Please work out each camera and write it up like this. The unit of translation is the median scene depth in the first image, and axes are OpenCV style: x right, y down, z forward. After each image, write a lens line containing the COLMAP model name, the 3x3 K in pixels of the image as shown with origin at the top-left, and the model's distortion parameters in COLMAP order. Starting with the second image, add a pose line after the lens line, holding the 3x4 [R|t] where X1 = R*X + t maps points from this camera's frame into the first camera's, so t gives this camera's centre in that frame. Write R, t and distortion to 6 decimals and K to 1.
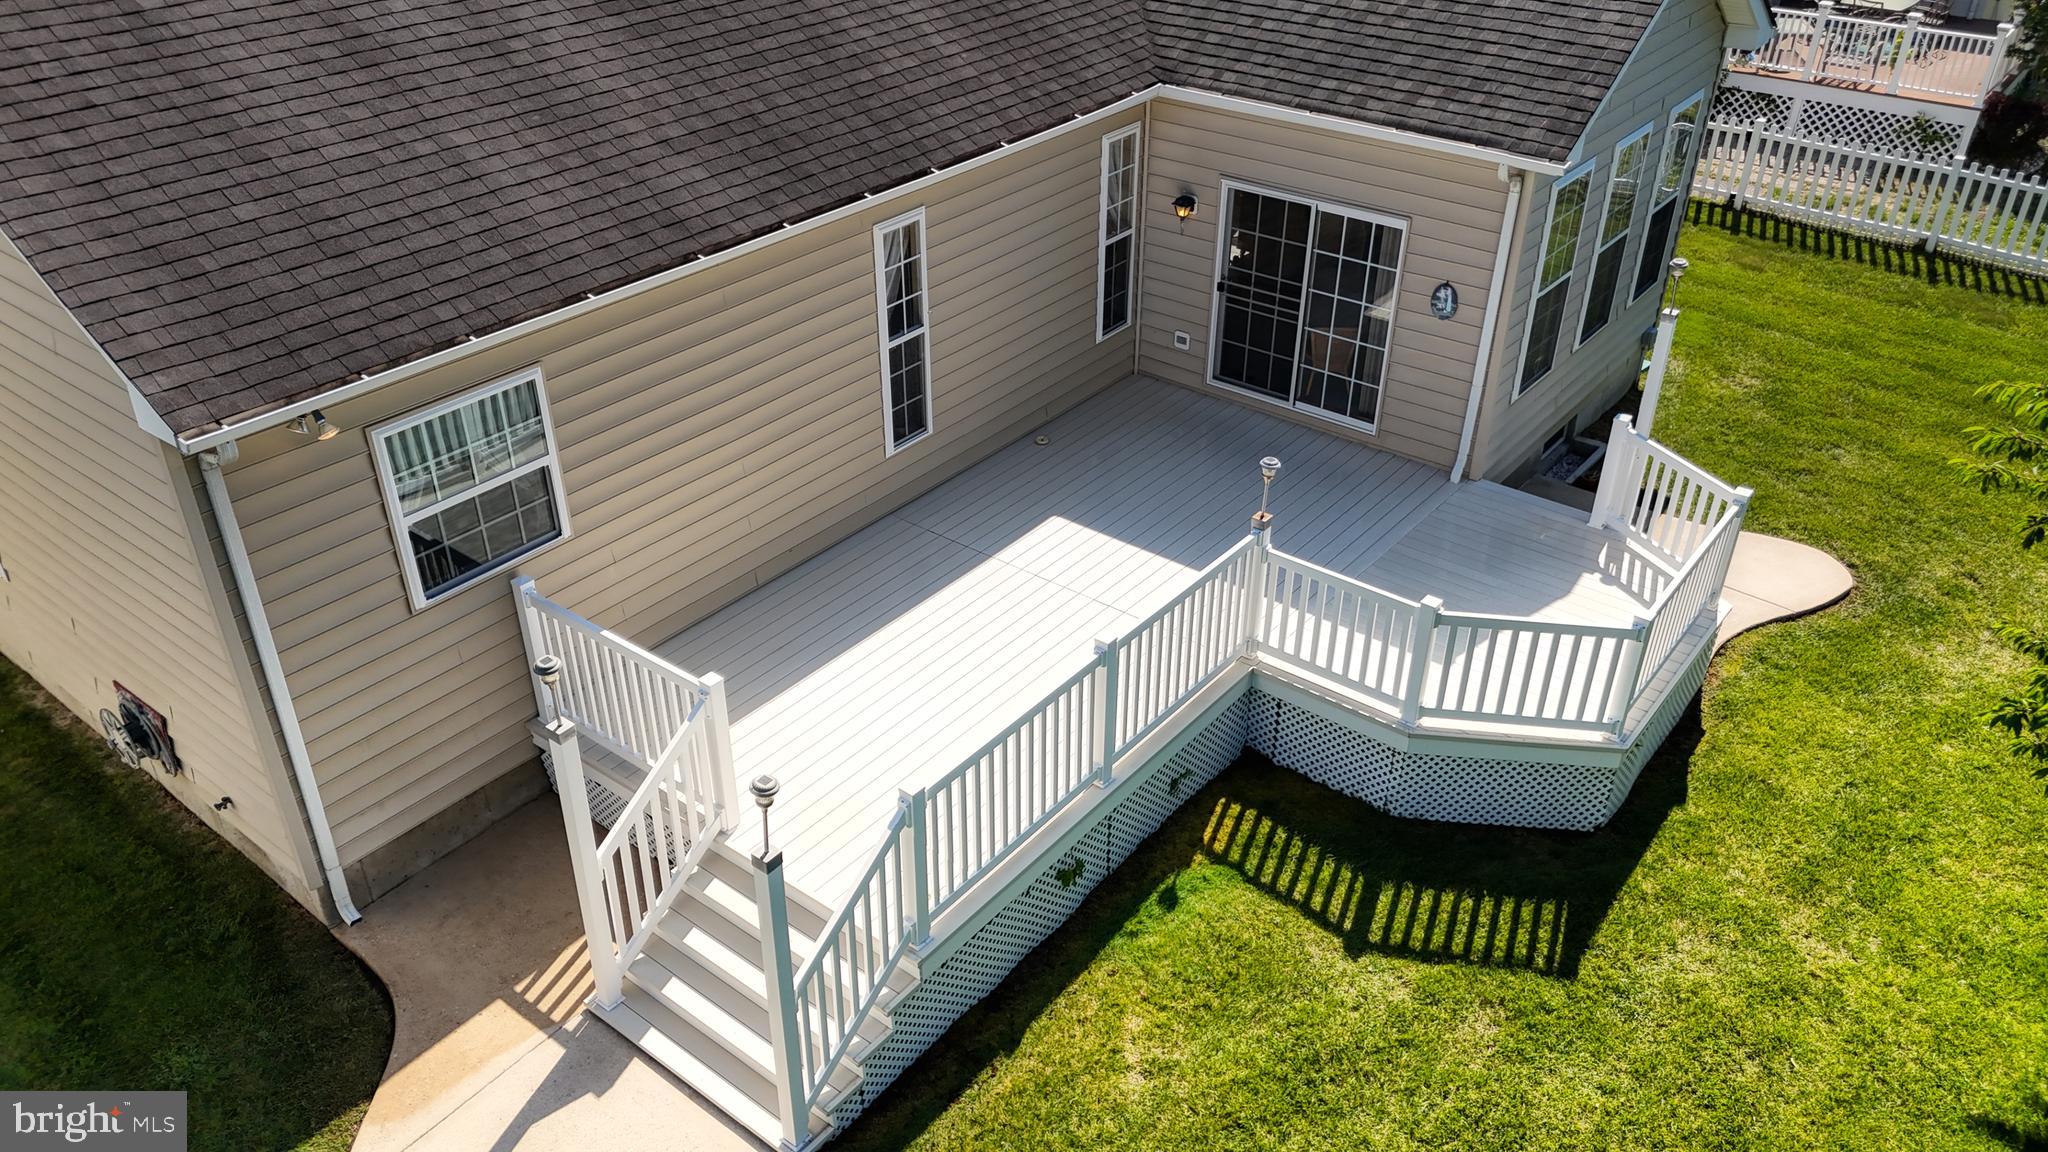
lens RADIAL K [[1516.3, 0, 1040.4], [0, 1516.3, 573.2], [0, 0, 1]] dist [0.091418, -0.094192]
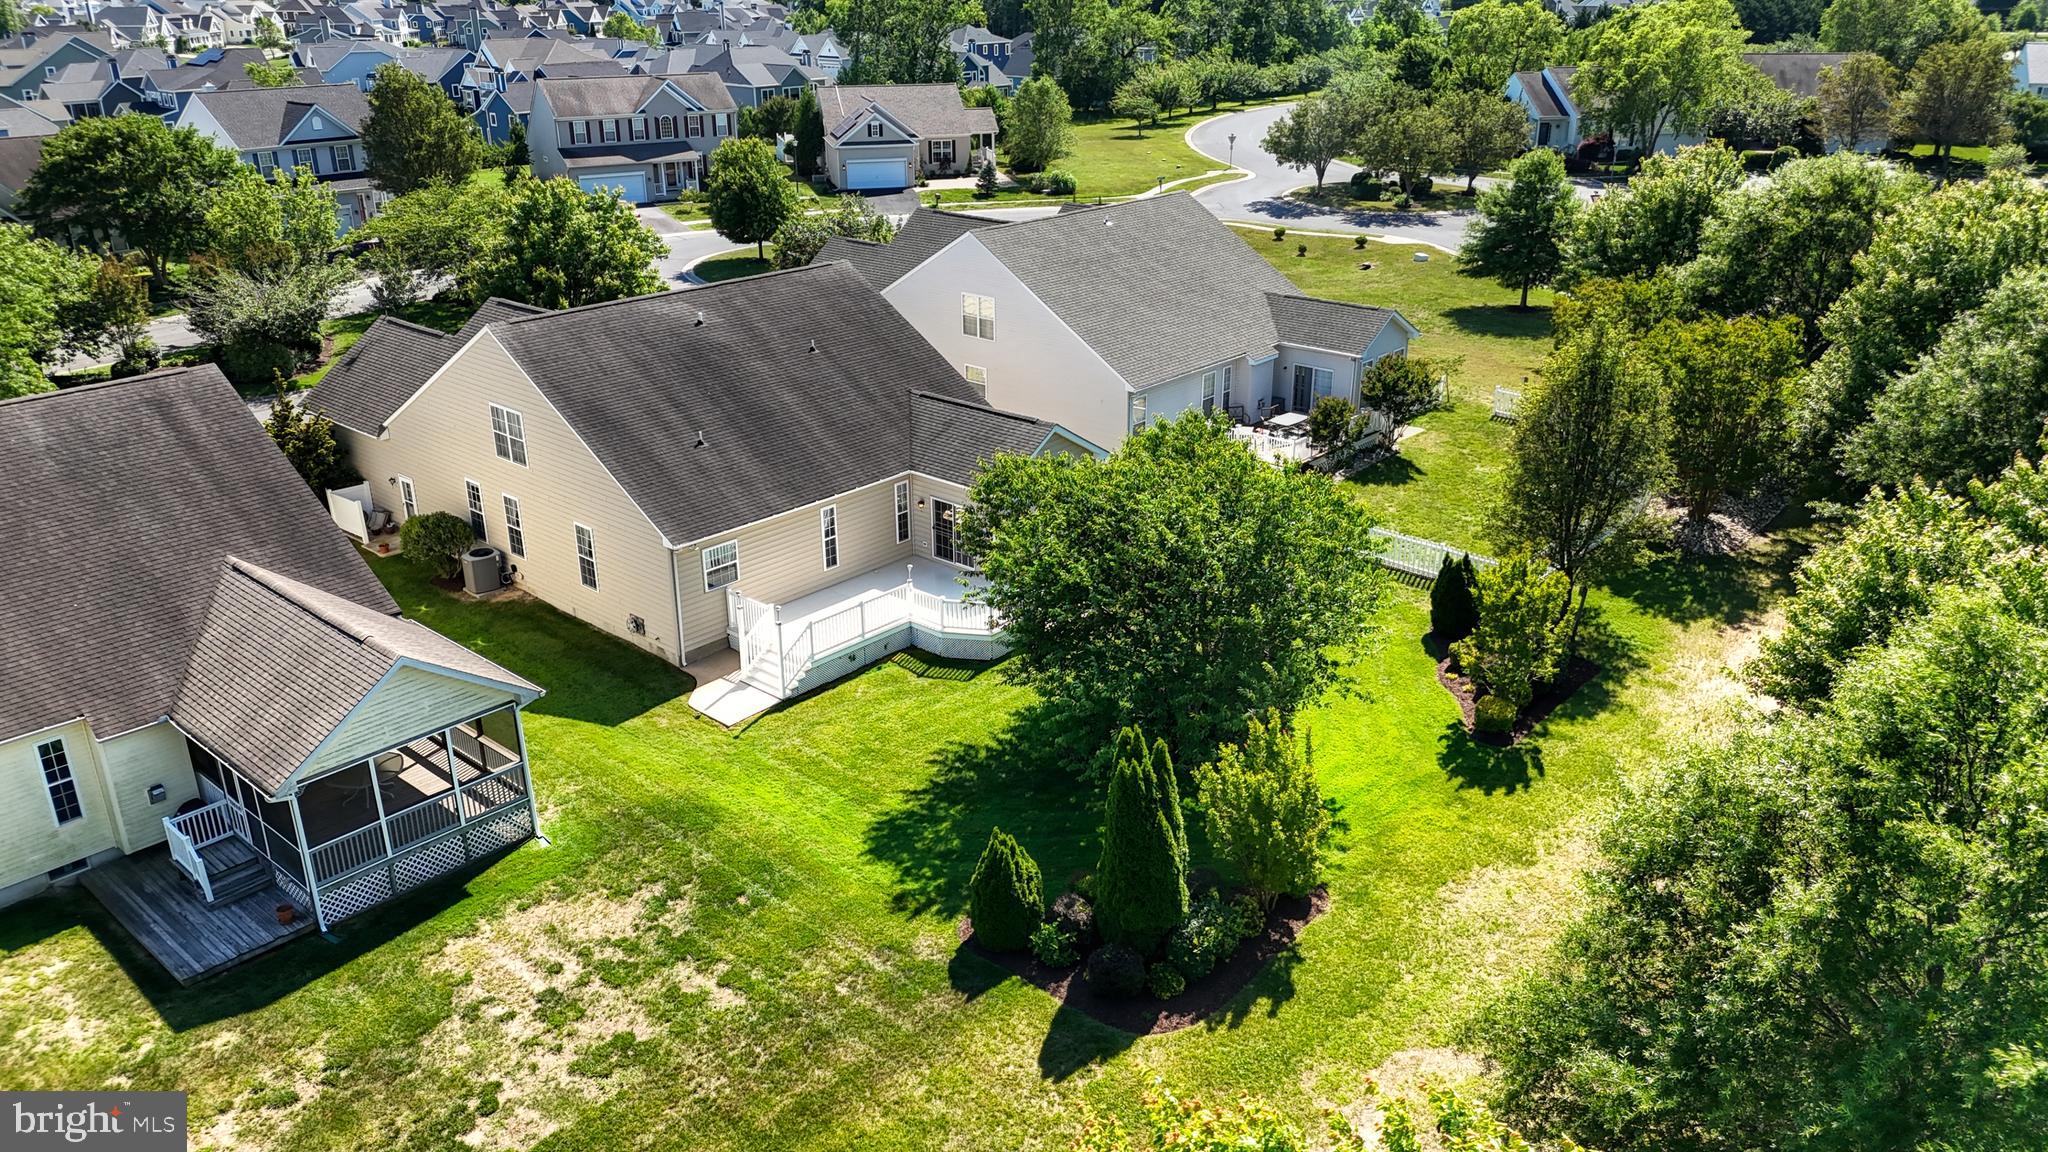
lens RADIAL K [[1516.3, 0, 1040.4], [0, 1516.3, 573.2], [0, 0, 1]] dist [0.091418, -0.094192]
pose [[0.997914, 0.009261, -0.063897, 0.725128], [-0.020962, 0.982521, -0.184970, 0.661375], [0.061068, 0.185923, 0.980665, -2.827556]]
